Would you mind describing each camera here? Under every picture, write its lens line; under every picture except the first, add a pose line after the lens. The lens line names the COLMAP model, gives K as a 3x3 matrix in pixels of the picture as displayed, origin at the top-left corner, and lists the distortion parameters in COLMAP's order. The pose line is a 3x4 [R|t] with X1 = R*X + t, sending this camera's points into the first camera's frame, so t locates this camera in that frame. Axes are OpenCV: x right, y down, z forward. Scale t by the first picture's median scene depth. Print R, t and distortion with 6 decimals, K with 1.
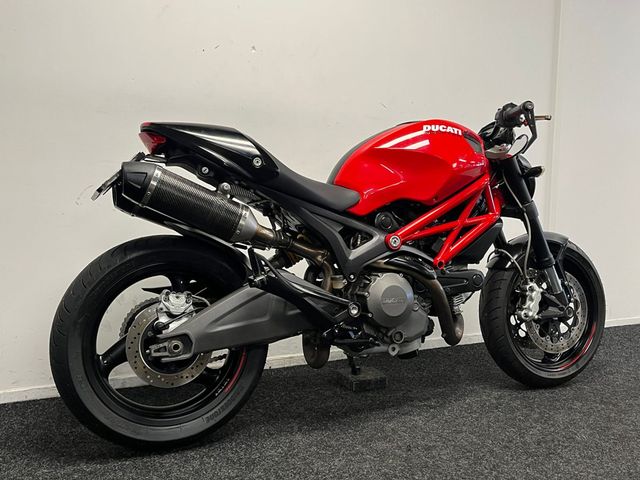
lens RADIAL K [[593.2, 0, 316.2], [0, 593.2, 229.1], [0, 0, 1]] dist [0.025804, 0.007008]
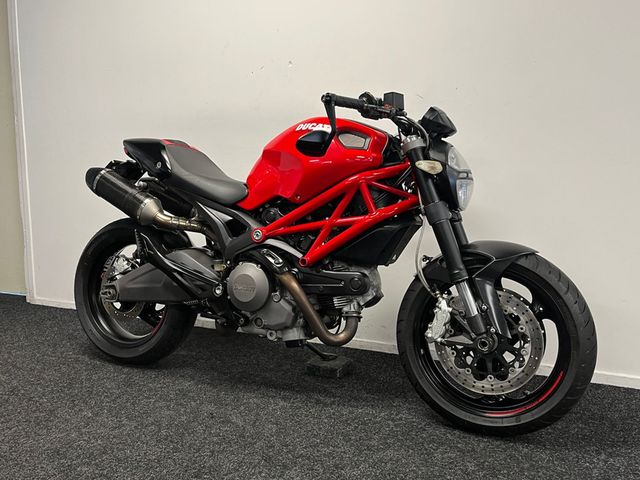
lens RADIAL K [[577.0, 0, 320.0], [0, 577.0, 240.0], [0, 0, 1]] dist [0.021072, 0.000062]
pose [[0.643370, 0.077700, -0.761602, 1.183833], [-0.048783, 0.996975, 0.060503, -0.046615], [0.763999, -0.001773, 0.645215, 0.466945]]
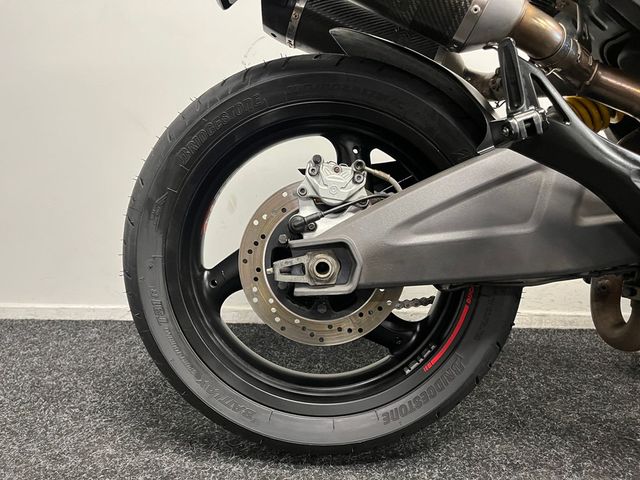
lens RADIAL K [[492.2, 0, 320.0], [0, 492.2, 240.0], [0, 0, 1]] dist [0.048462, -0.076775]
pose [[0.910232, 0.079323, -0.406431, -0.074001], [-0.039109, 0.993562, 0.106328, 0.126155], [0.412248, -0.080888, 0.907474, 0.603600]]
